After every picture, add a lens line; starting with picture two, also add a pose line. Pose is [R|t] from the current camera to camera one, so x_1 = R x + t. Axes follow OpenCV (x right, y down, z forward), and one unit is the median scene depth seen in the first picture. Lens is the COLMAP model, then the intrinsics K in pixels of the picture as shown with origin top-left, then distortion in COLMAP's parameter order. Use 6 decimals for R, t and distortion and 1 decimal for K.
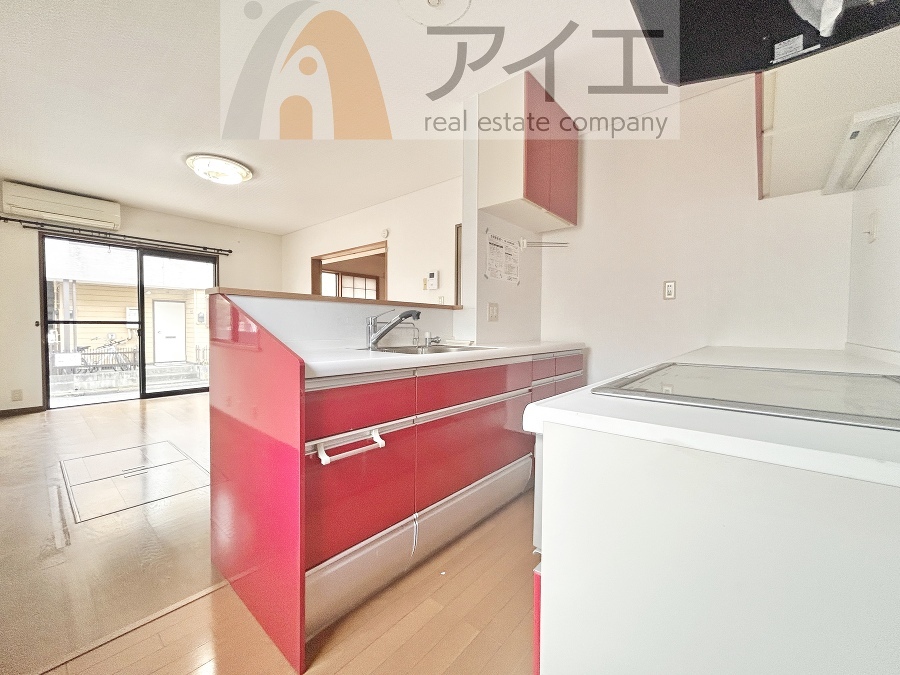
lens RADIAL K [[363.9, 0, 450.6], [0, 363.9, 336.4], [0, 0, 1]] dist [-0.001284, 0.000136]
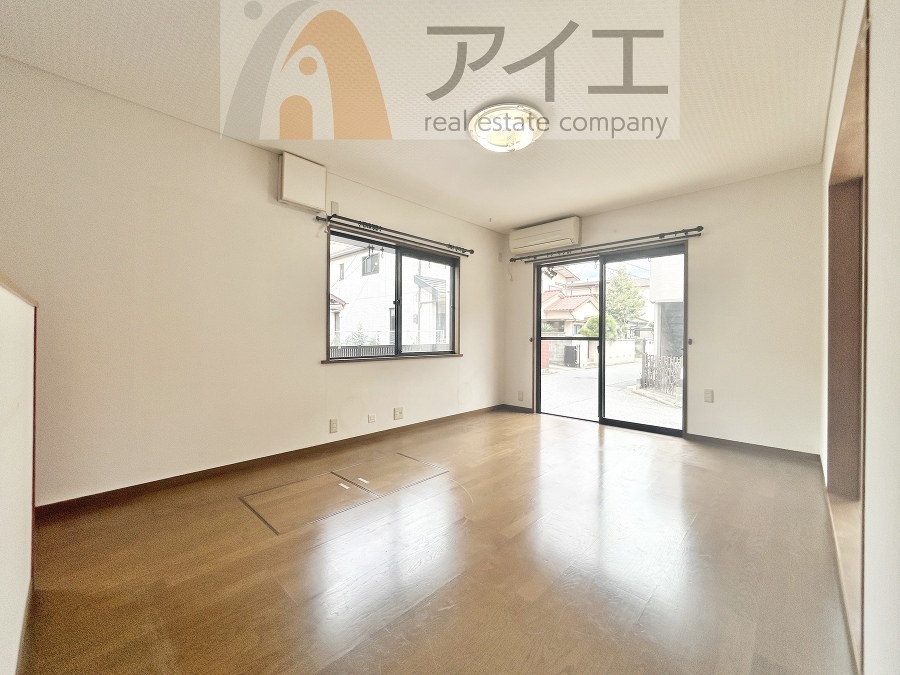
lens RADIAL K [[363.9, 0, 450.6], [0, 363.9, 336.4], [0, 0, 1]] dist [-0.001284, 0.000136]
pose [[-0.067472, -0.001795, -0.997720, 0.085175], [-0.034732, 0.999397, 0.000551, -0.035162], [0.997116, 0.034690, -0.067494, 0.772795]]
